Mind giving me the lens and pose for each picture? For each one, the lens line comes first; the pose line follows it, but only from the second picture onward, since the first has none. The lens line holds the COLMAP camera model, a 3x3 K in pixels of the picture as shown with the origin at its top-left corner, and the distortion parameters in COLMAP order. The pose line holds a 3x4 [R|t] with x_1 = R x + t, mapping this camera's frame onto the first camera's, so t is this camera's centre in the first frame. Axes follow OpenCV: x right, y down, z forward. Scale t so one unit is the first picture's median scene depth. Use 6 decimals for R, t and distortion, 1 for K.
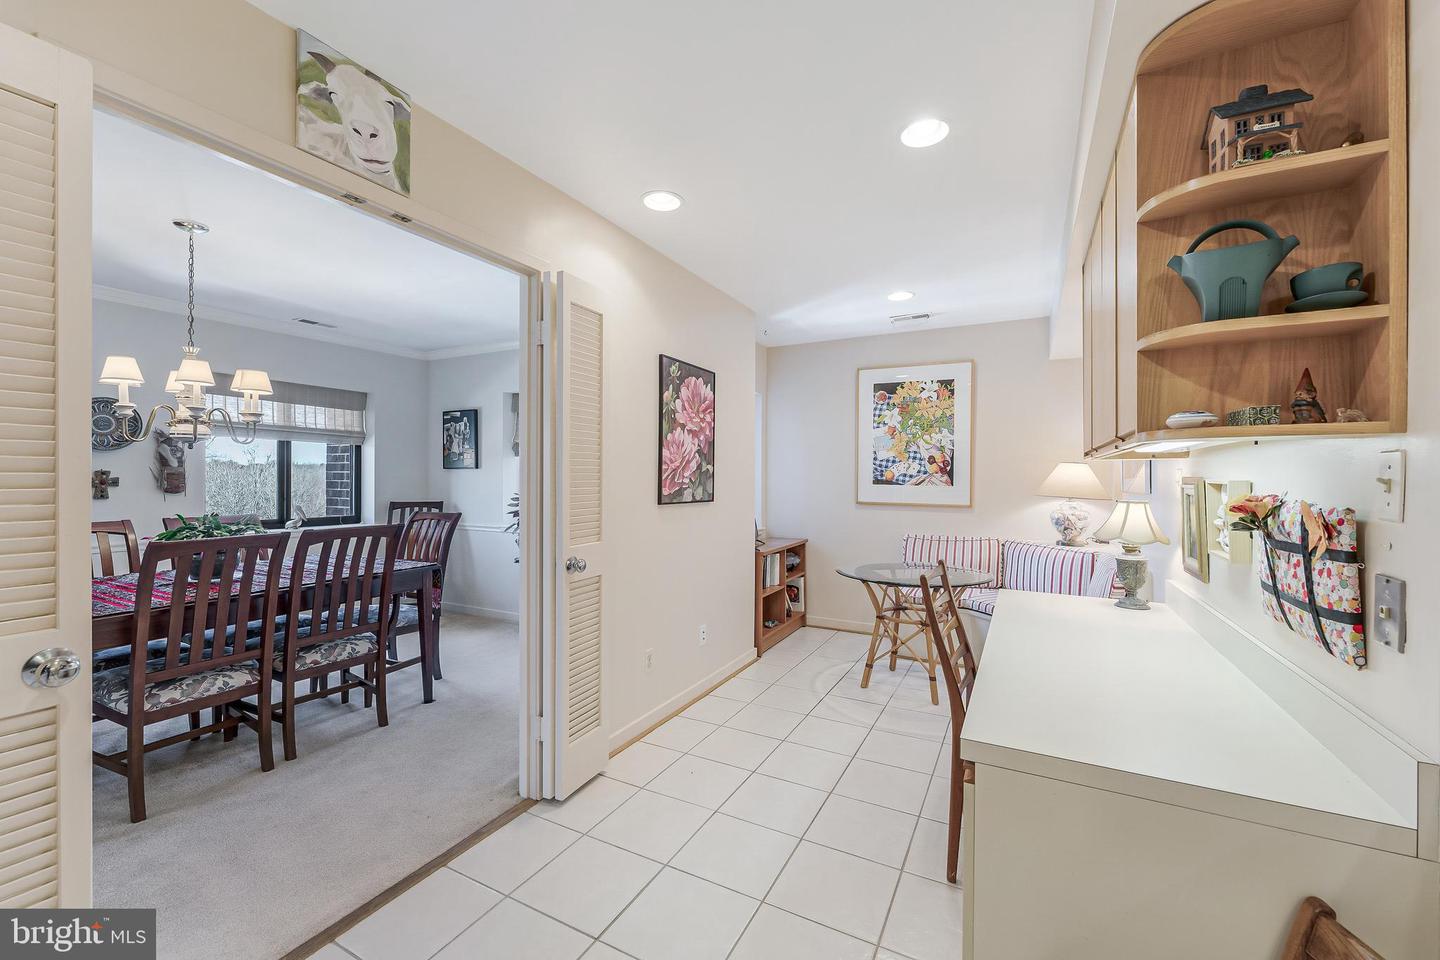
lens RADIAL K [[577.3, 0, 728.4], [0, 577.3, 478.3], [0, 0, 1]] dist [0.002989, 0.000121]
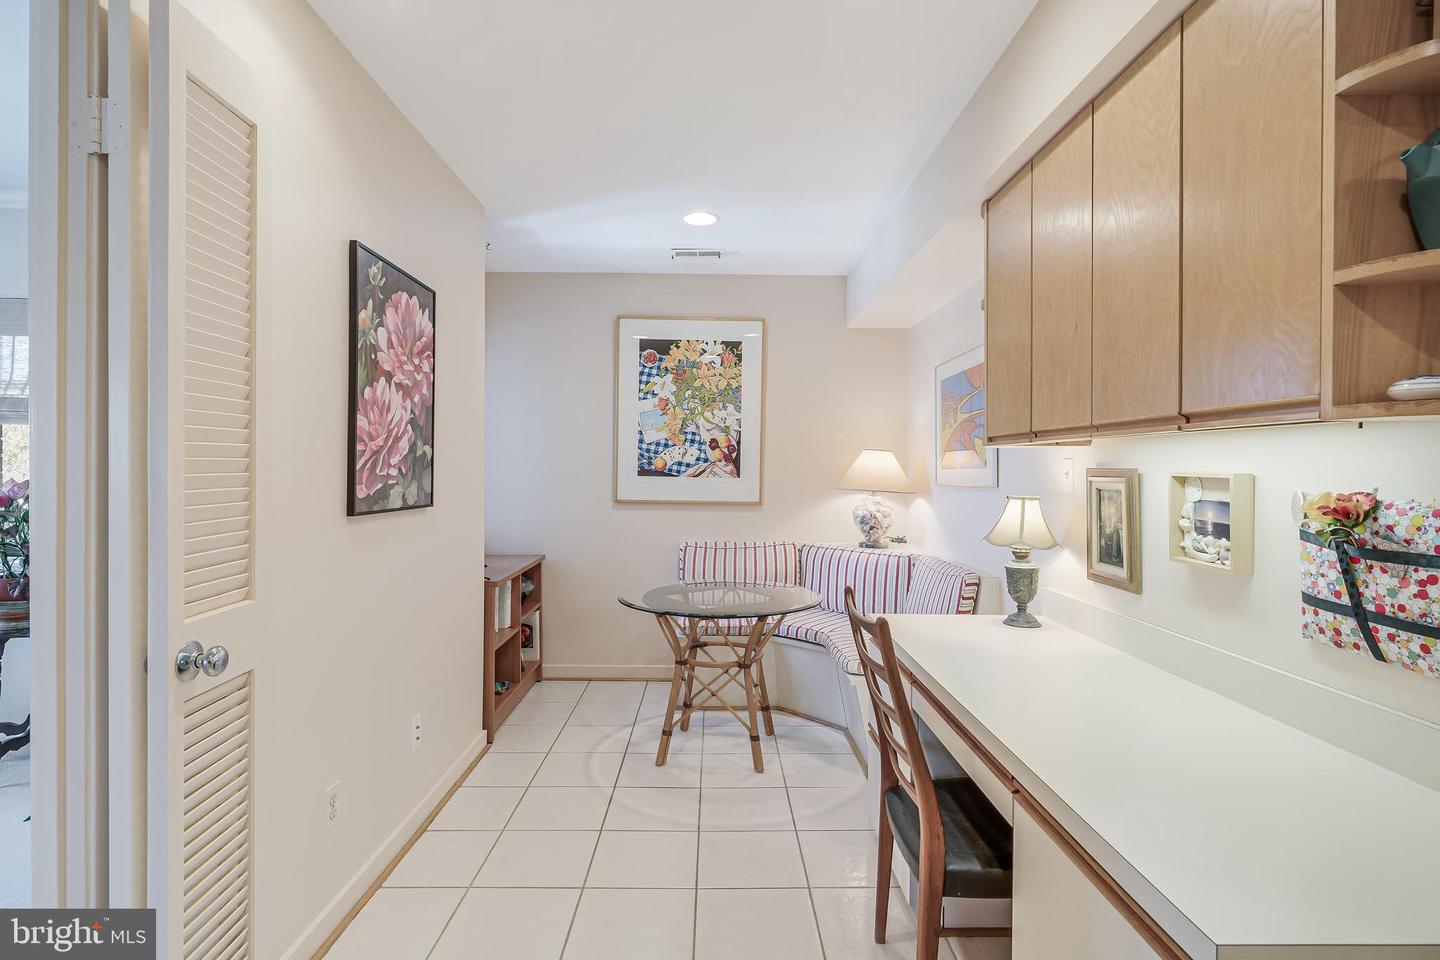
lens RADIAL K [[703.9, 0, 716.1], [0, 703.9, 471.2], [0, 0, 1]] dist [0.002665, -0.000794]
pose [[0.880619, -0.000060, 0.473826, -0.118139], [-0.003039, 0.999979, 0.005774, -0.001397], [-0.473816, -0.006524, 0.880600, 0.224130]]
